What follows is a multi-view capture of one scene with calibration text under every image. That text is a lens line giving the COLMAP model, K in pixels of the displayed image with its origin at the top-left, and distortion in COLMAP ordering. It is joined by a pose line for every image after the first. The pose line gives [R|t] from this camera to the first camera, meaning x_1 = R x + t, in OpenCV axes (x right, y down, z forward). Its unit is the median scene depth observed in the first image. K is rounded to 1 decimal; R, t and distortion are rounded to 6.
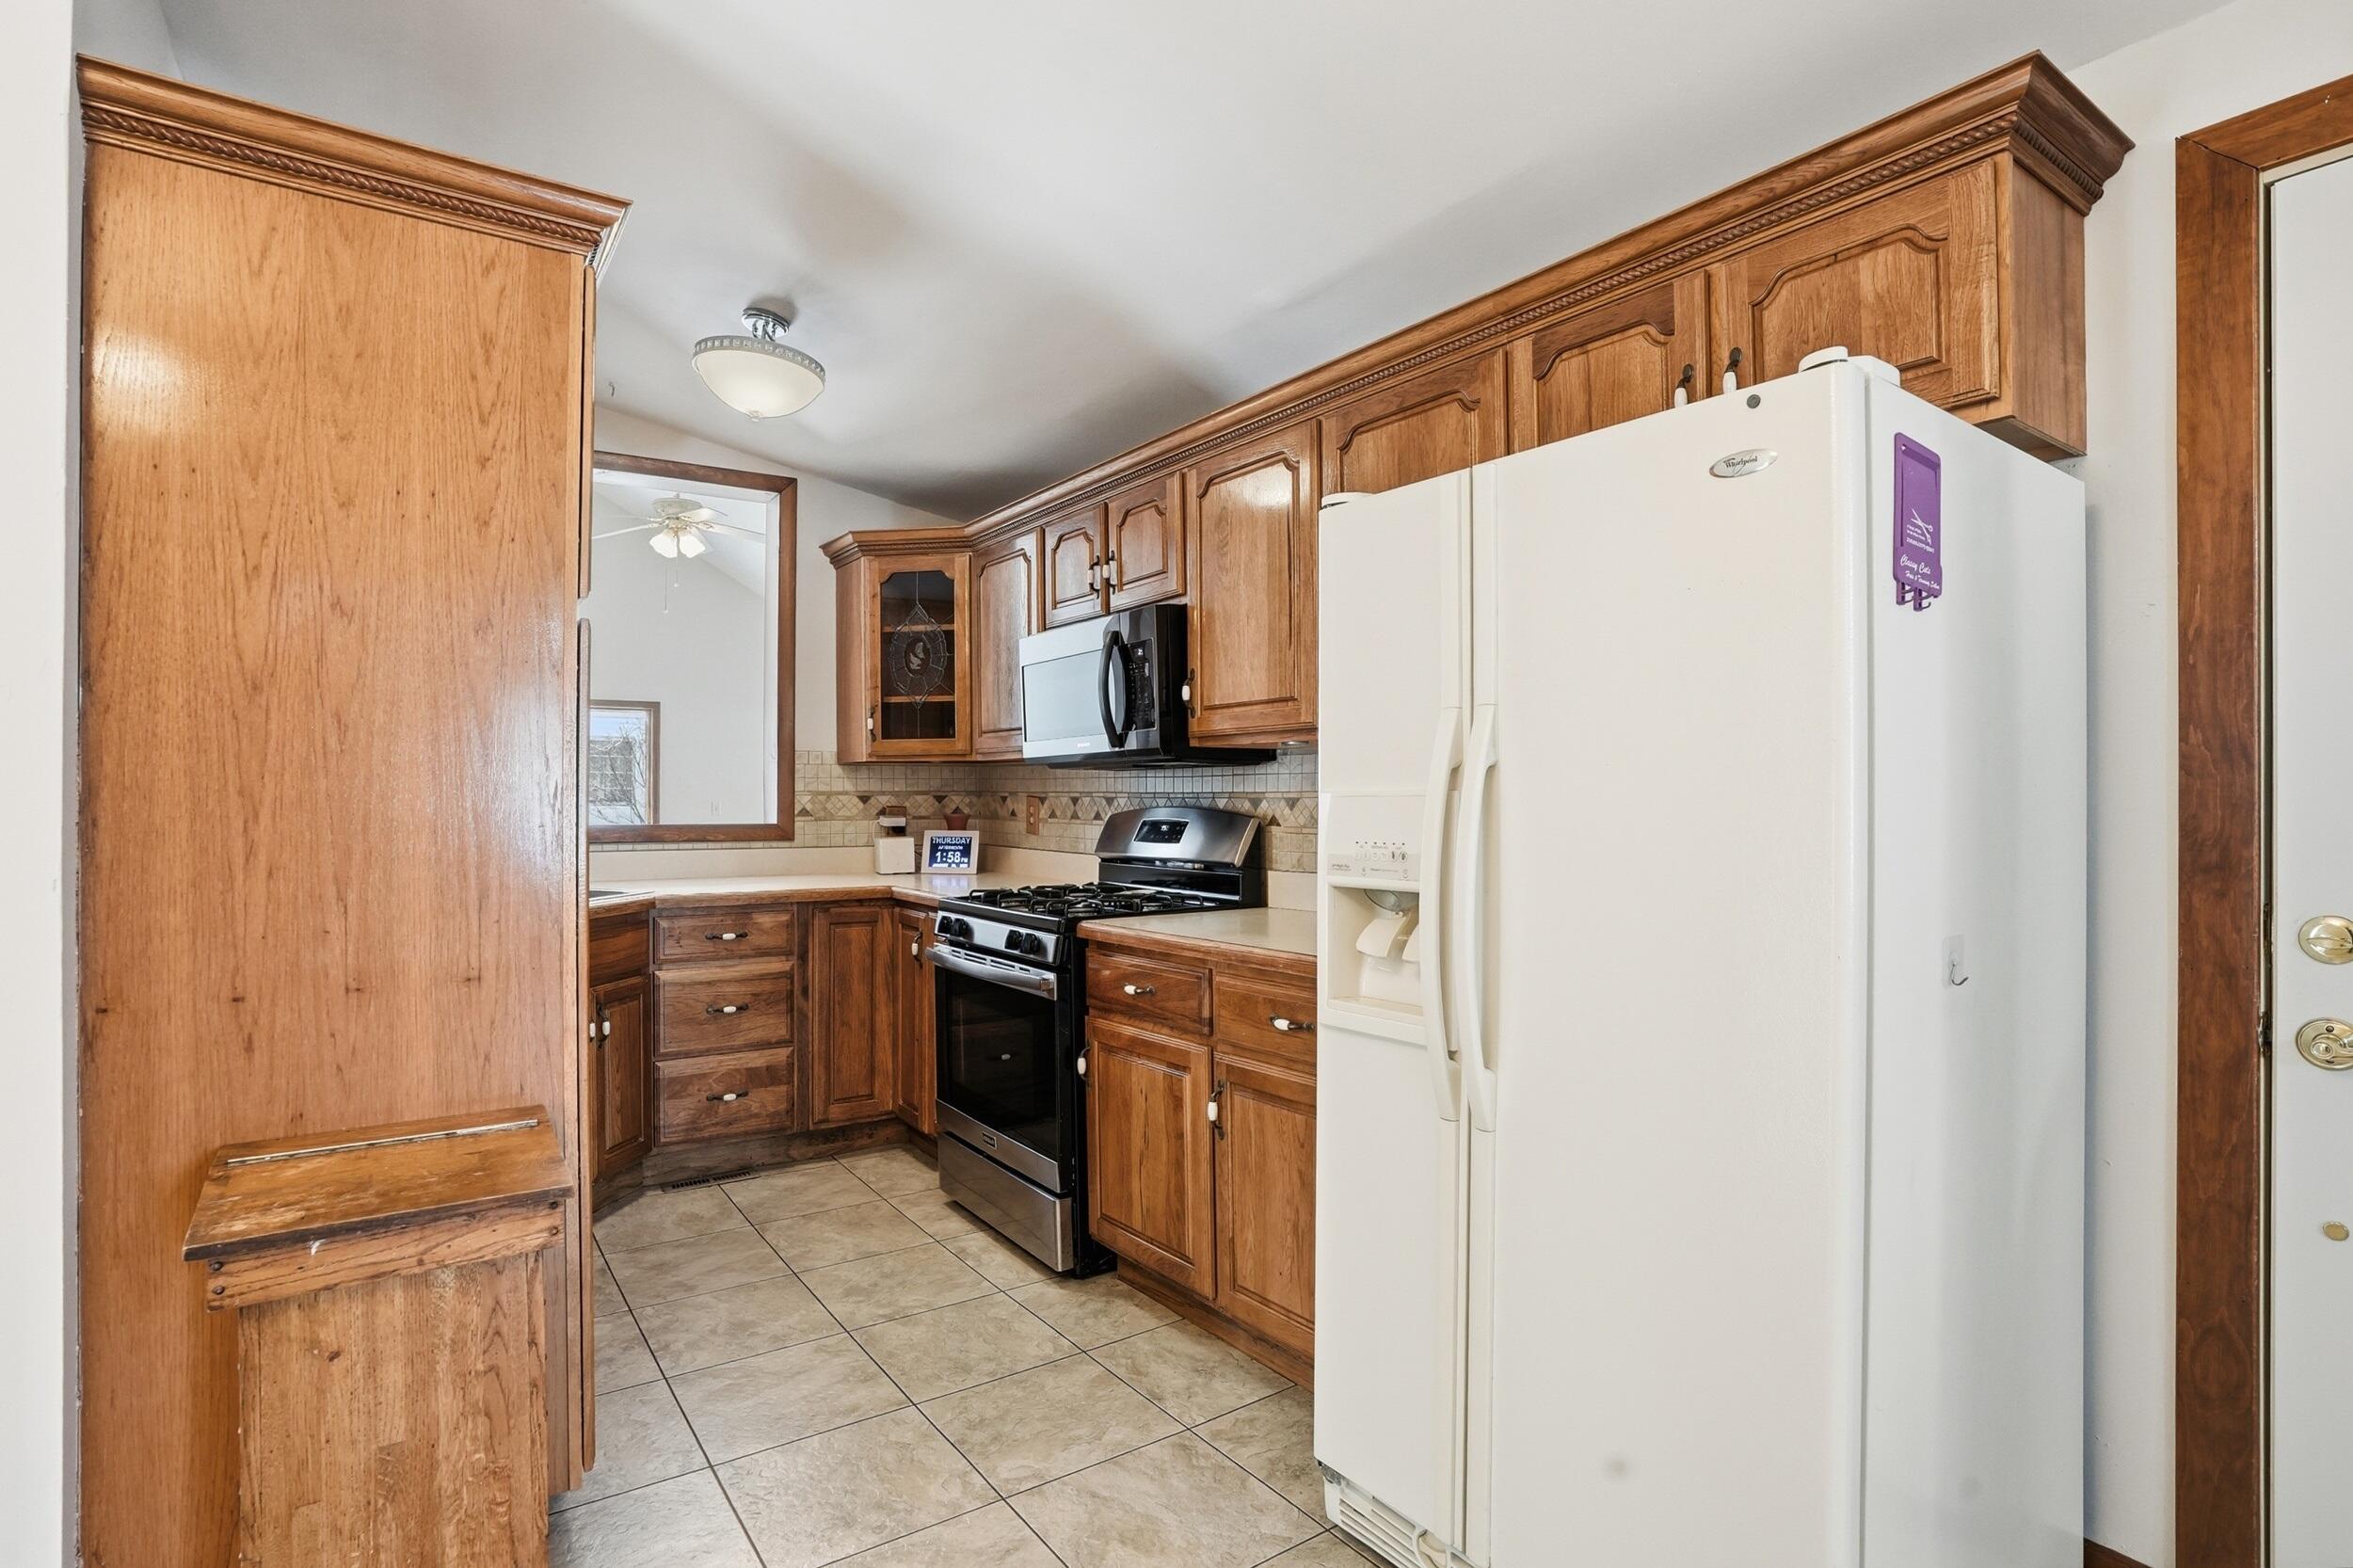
lens RADIAL K [[1167.1, 0, 1183.1], [0, 1167.1, 802.6], [0, 0, 1]] dist [-0.043344, 0.014656]
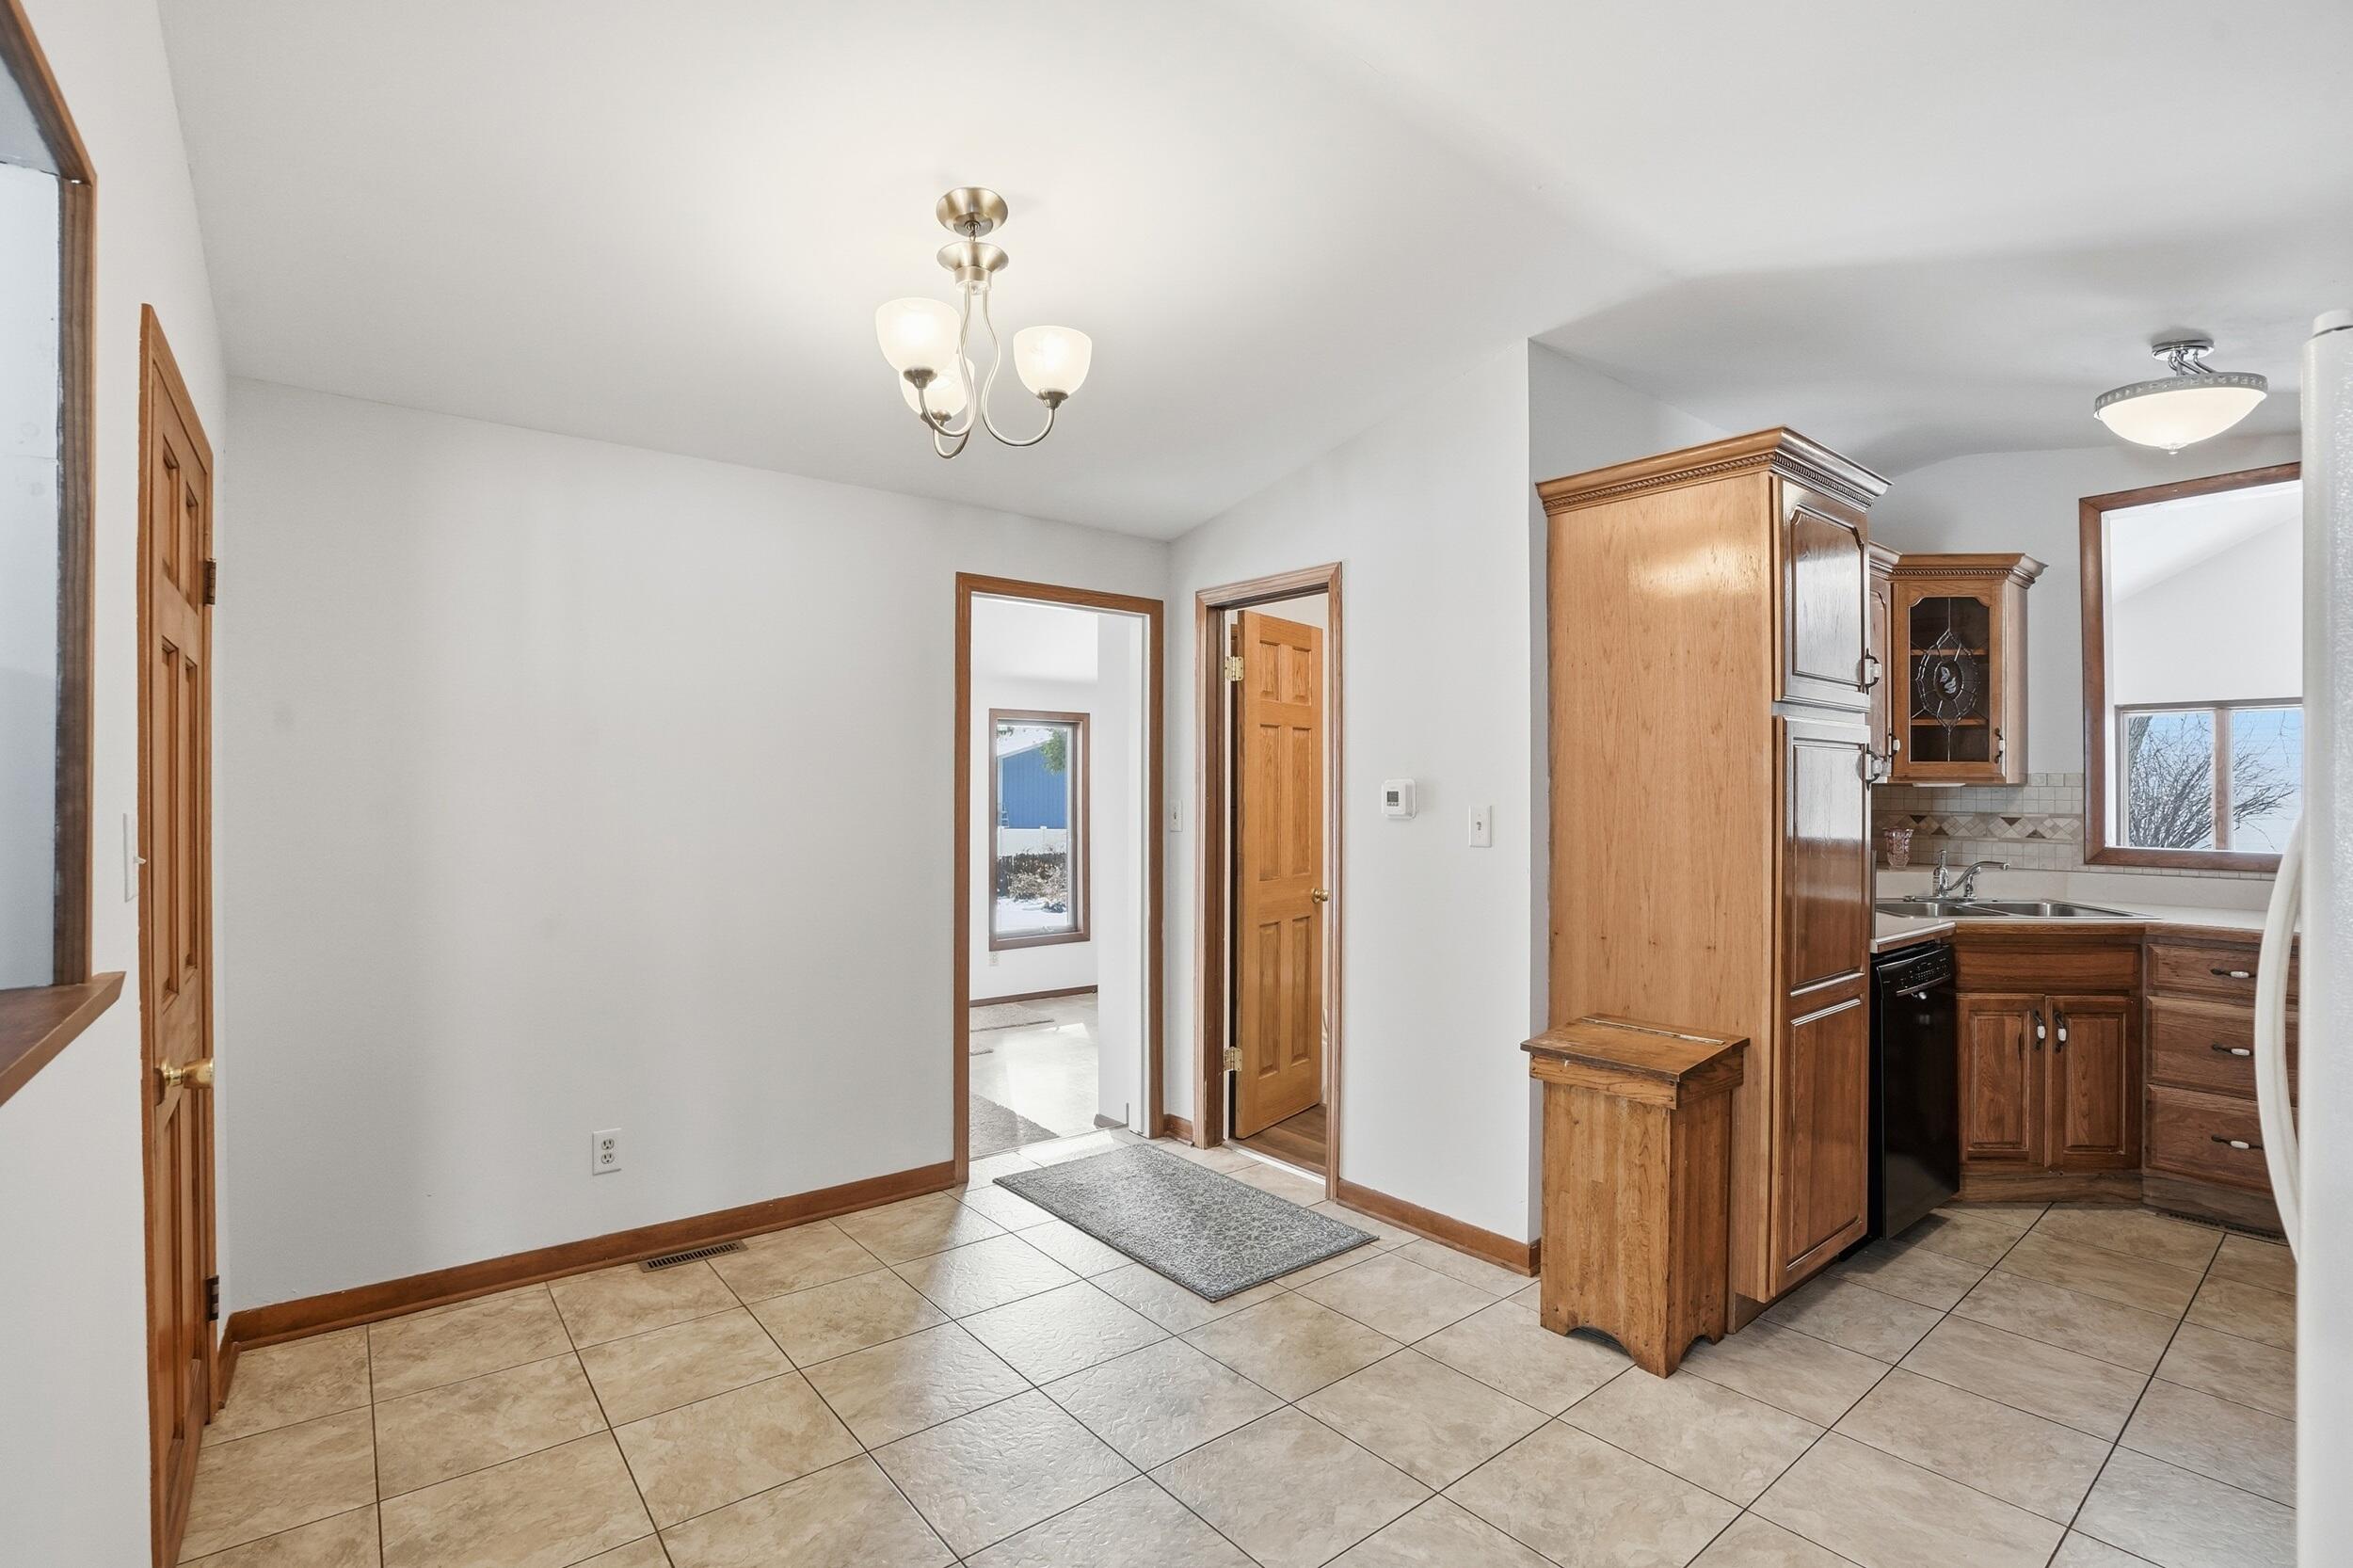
lens RADIAL K [[1067.8, 0, 1158.4], [0, 1067.8, 786.6], [0, 0, 1]] dist [-0.053278, 0.010991]
pose [[0.060588, -0.008439, -0.998127, 0.523006], [-0.004864, 0.999950, -0.008750, -0.035733], [0.998151, 0.005386, 0.060544, 0.089583]]
